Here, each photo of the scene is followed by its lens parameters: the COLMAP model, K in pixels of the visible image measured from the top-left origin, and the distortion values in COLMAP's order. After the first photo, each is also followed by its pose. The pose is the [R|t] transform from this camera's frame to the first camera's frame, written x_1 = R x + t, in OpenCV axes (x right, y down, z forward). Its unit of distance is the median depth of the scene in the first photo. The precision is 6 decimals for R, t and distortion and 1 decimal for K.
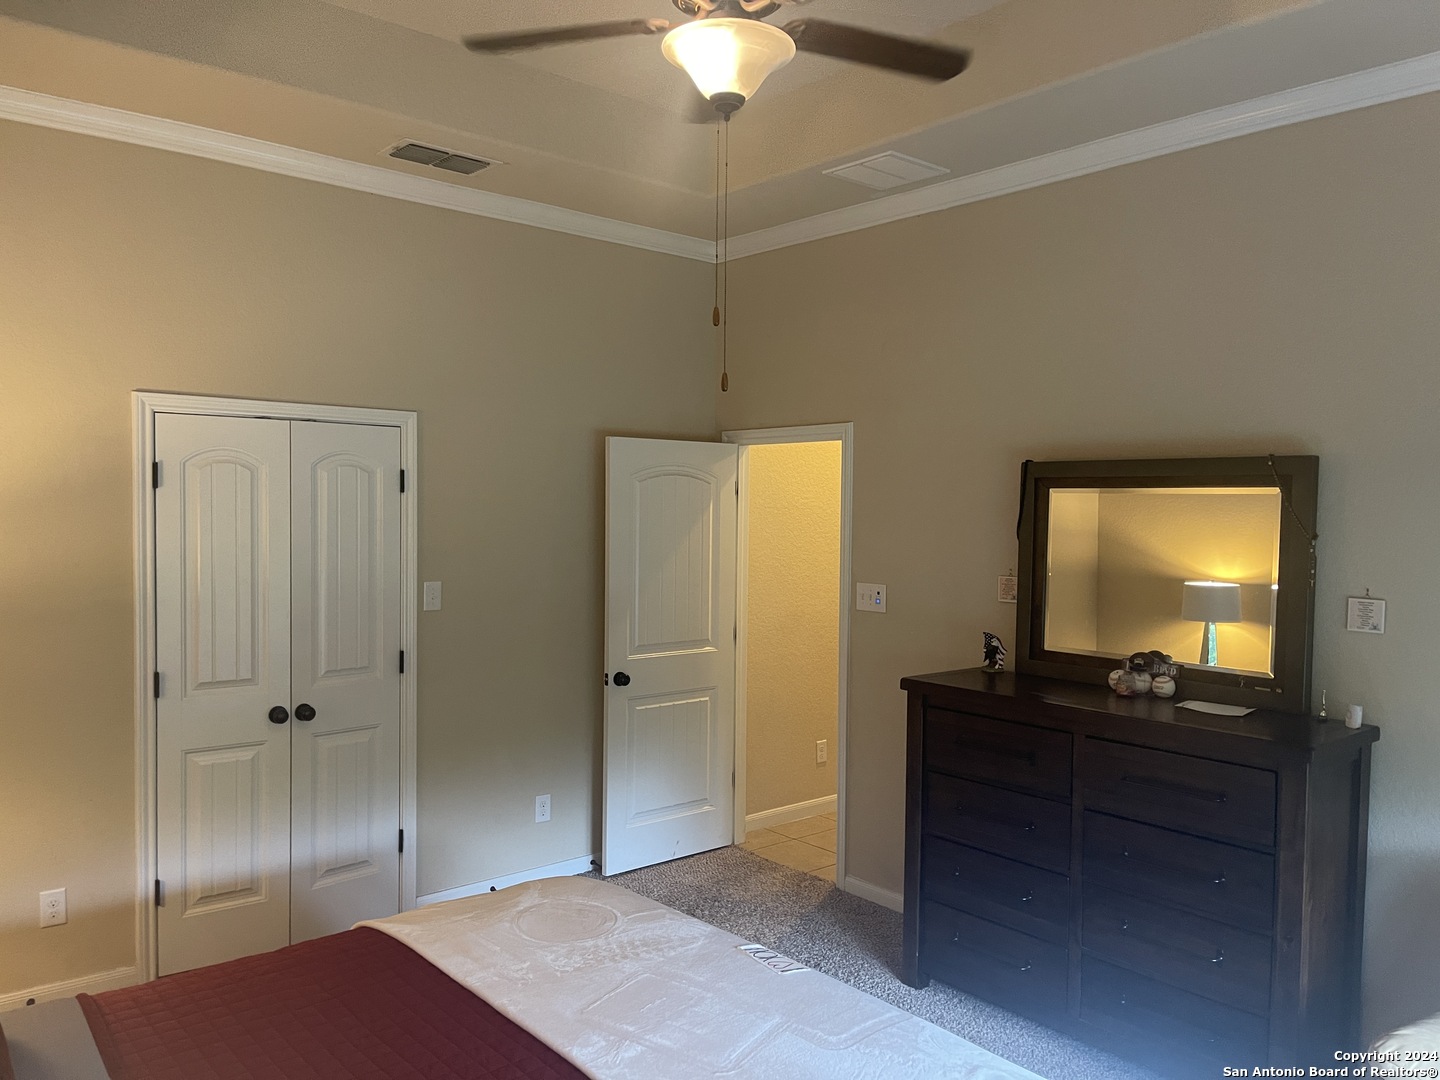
lens RADIAL K [[1084.3, 0, 717.2], [0, 1084.3, 546.1], [0, 0, 1]] dist [0.082627, -0.107991]
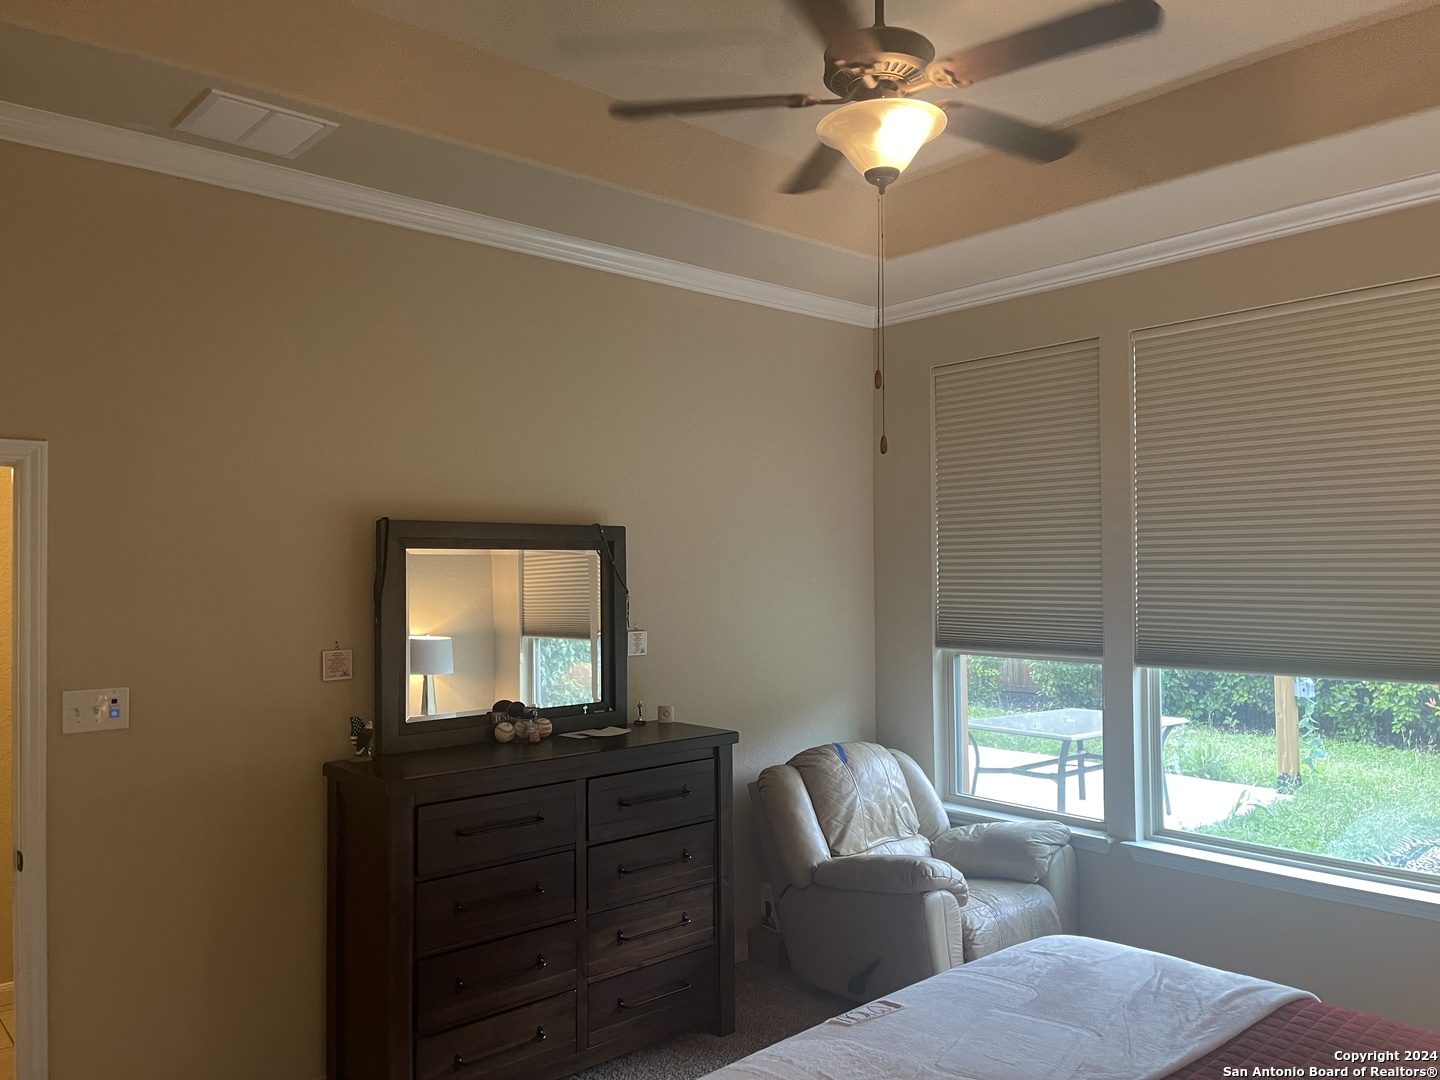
lens RADIAL K [[1084.3, 0, 716.7], [0, 1084.3, 538.5], [0, 0, 1]] dist [0.082627, -0.107991]
pose [[-0.006709, 0.016701, 0.999838, -0.613270], [0.047628, 0.998731, -0.016363, -0.032418], [-0.998843, 0.047511, -0.007495, 0.715421]]
